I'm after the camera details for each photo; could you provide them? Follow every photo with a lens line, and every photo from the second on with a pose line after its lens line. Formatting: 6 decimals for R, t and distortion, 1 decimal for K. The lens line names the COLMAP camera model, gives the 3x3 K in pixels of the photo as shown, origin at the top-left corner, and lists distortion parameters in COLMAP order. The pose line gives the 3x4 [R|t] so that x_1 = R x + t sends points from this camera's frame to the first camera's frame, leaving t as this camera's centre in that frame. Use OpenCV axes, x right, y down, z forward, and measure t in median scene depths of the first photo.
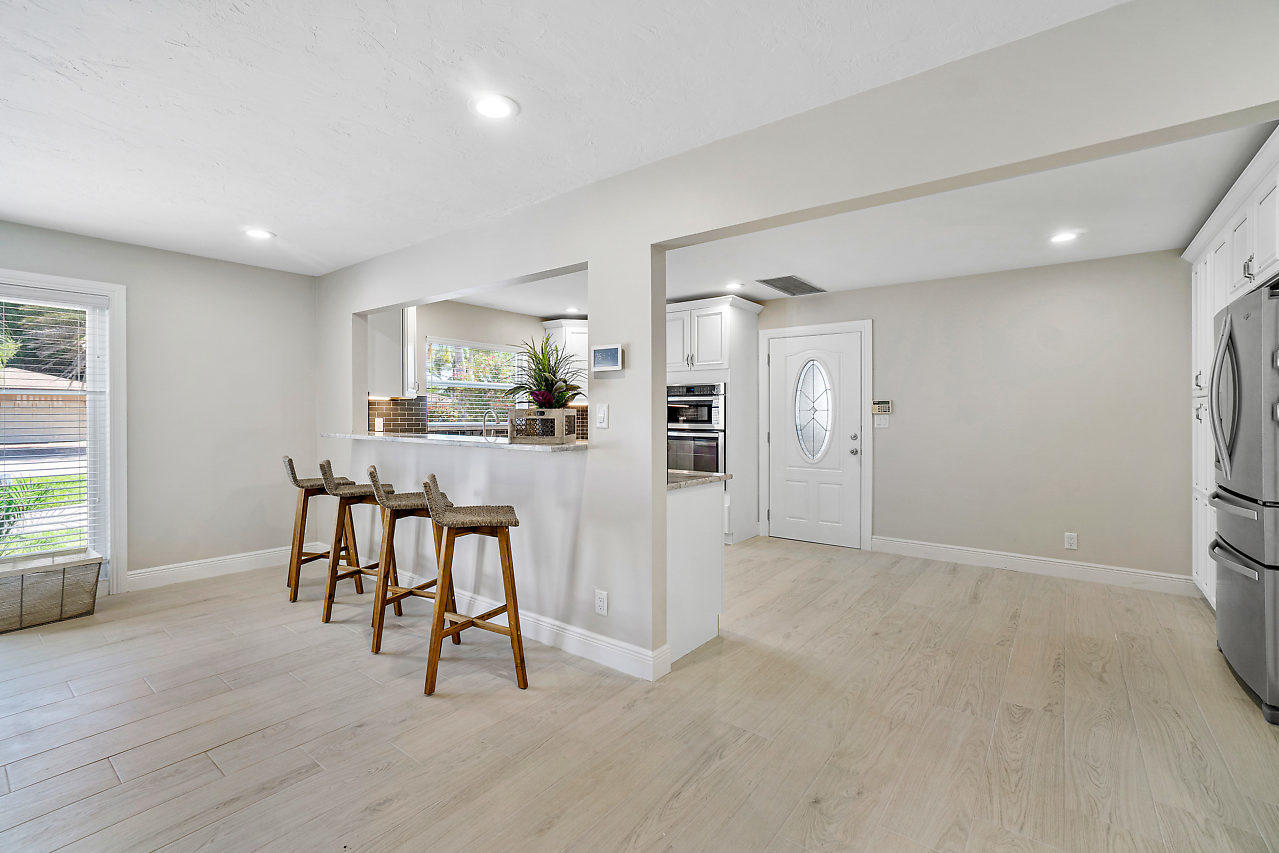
lens RADIAL K [[582.6, 0, 642.9], [0, 582.6, 419.6], [0, 0, 1]] dist [-0.038637, 0.015050]
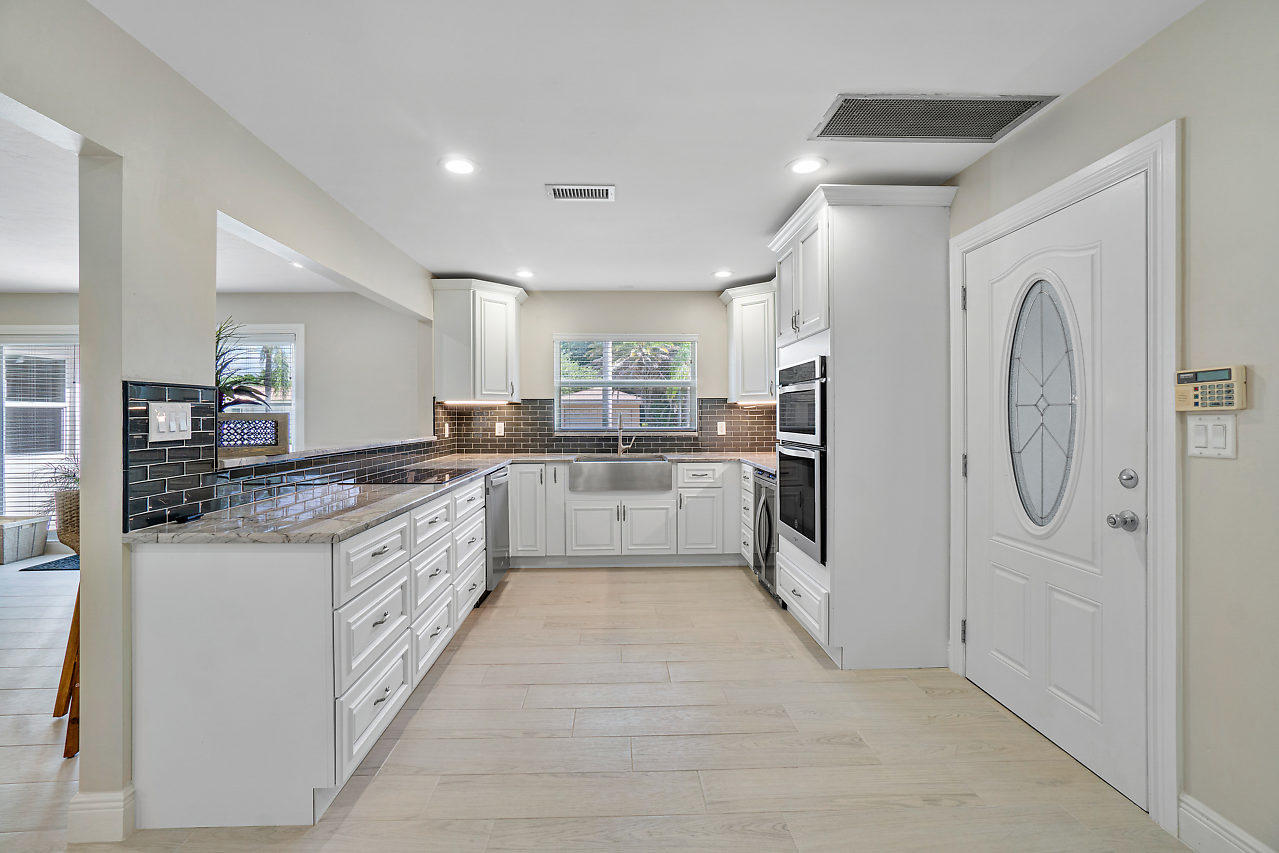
lens RADIAL K [[582.6, 0, 638.8], [0, 582.6, 424.0], [0, 0, 1]] dist [-0.038637, 0.015050]
pose [[0.617000, 0.003905, -0.786954, 0.453488], [-0.000299, 0.999989, 0.004728, -0.004914], [0.786963, -0.002682, 0.616994, 0.557349]]
